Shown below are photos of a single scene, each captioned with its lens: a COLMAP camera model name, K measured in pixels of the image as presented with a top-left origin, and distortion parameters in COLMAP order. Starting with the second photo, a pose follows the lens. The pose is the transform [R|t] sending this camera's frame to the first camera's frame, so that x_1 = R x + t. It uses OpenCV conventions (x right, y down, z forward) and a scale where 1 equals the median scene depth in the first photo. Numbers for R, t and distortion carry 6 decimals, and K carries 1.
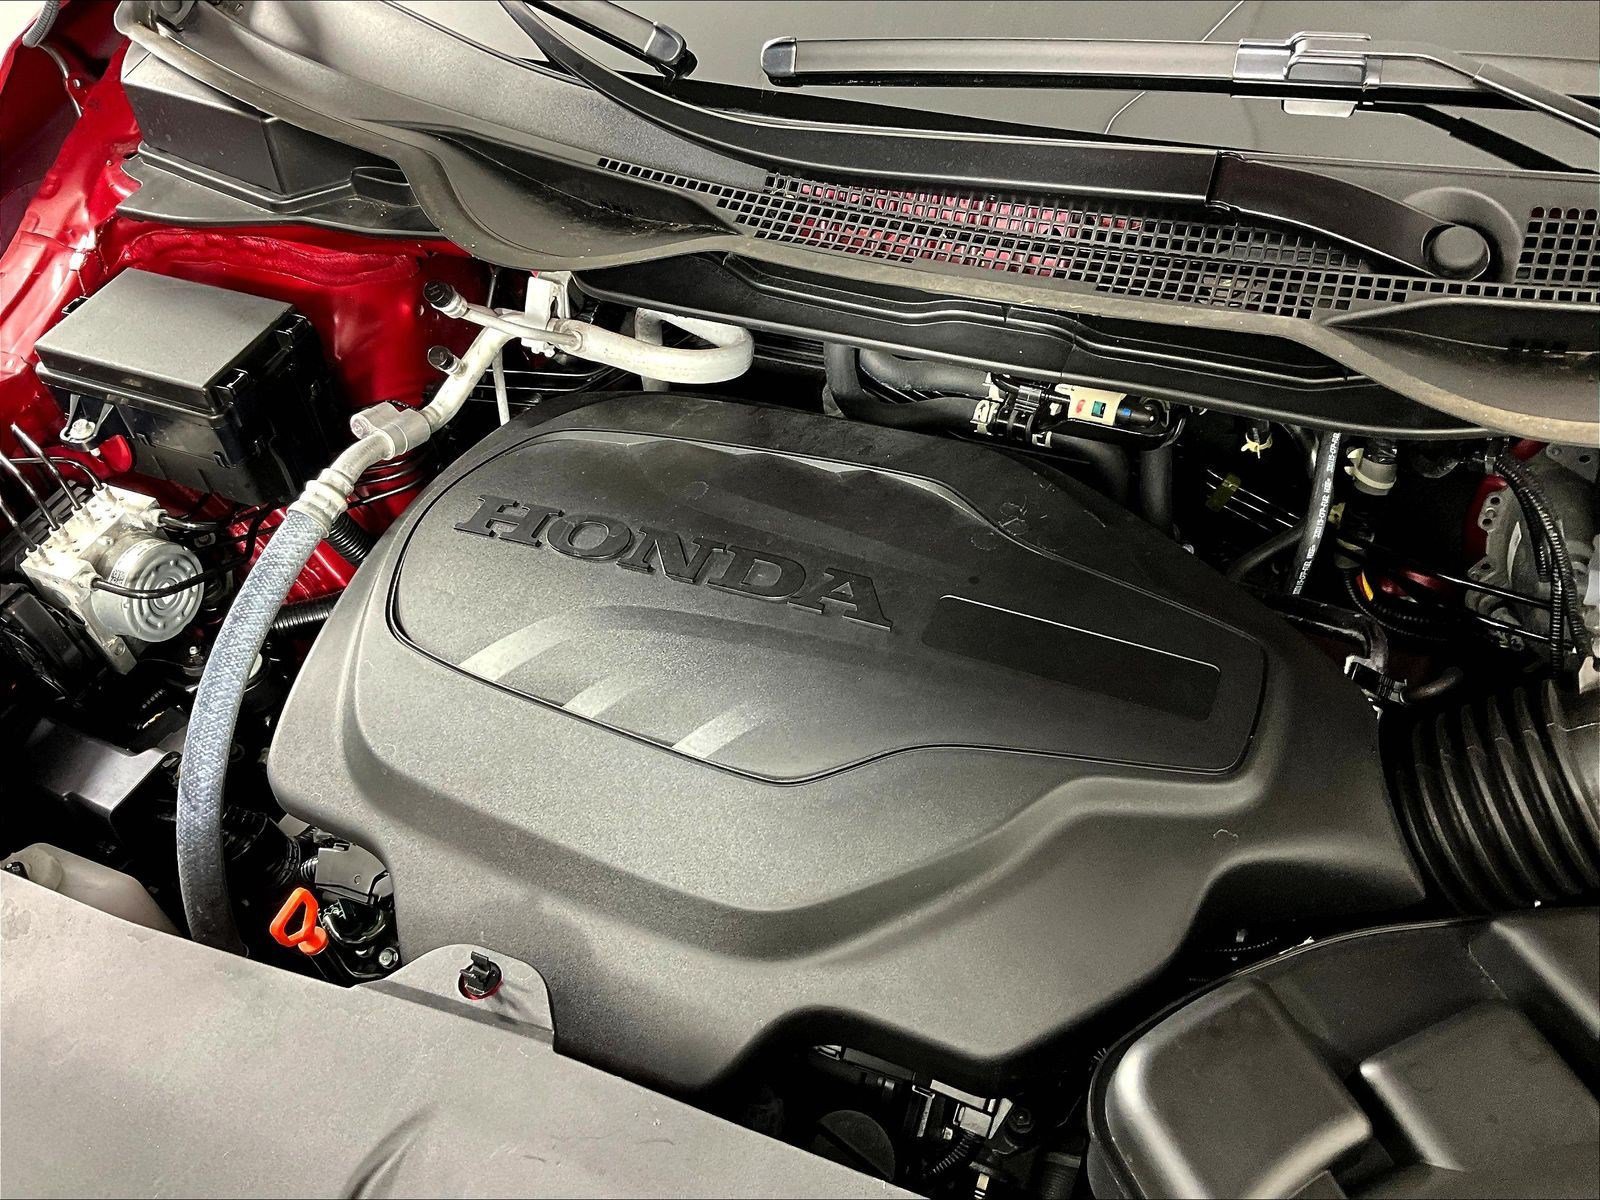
lens RADIAL K [[1342.9, 0, 799.0], [0, 1342.9, 609.4], [0, 0, 1]] dist [0.065520, -0.147872]
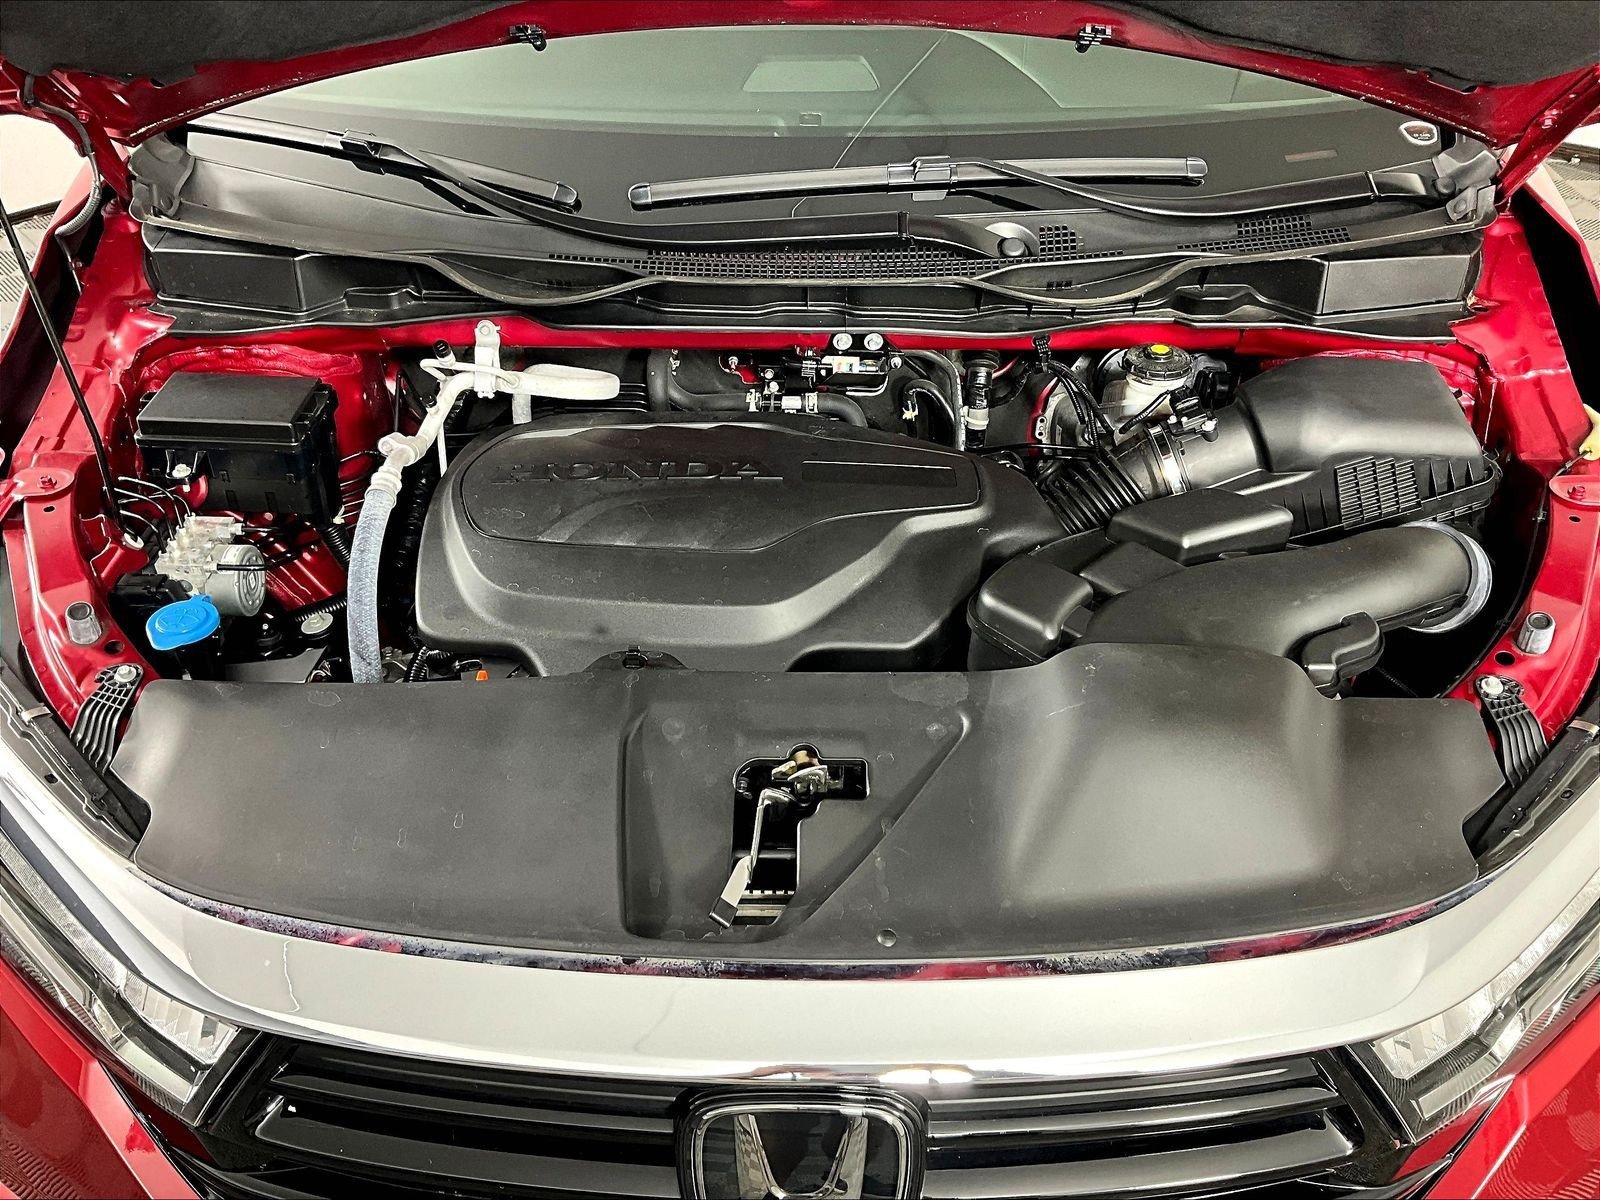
lens RADIAL K [[1342.9, 0, 799.0], [0, 1342.9, 609.4], [0, 0, 1]] dist [0.065520, -0.147872]
pose [[0.922621, -0.152171, 0.354421, -0.457518], [0.218949, 0.963112, -0.156451, 0.374035], [-0.317539, 0.221945, 0.921905, -0.491084]]
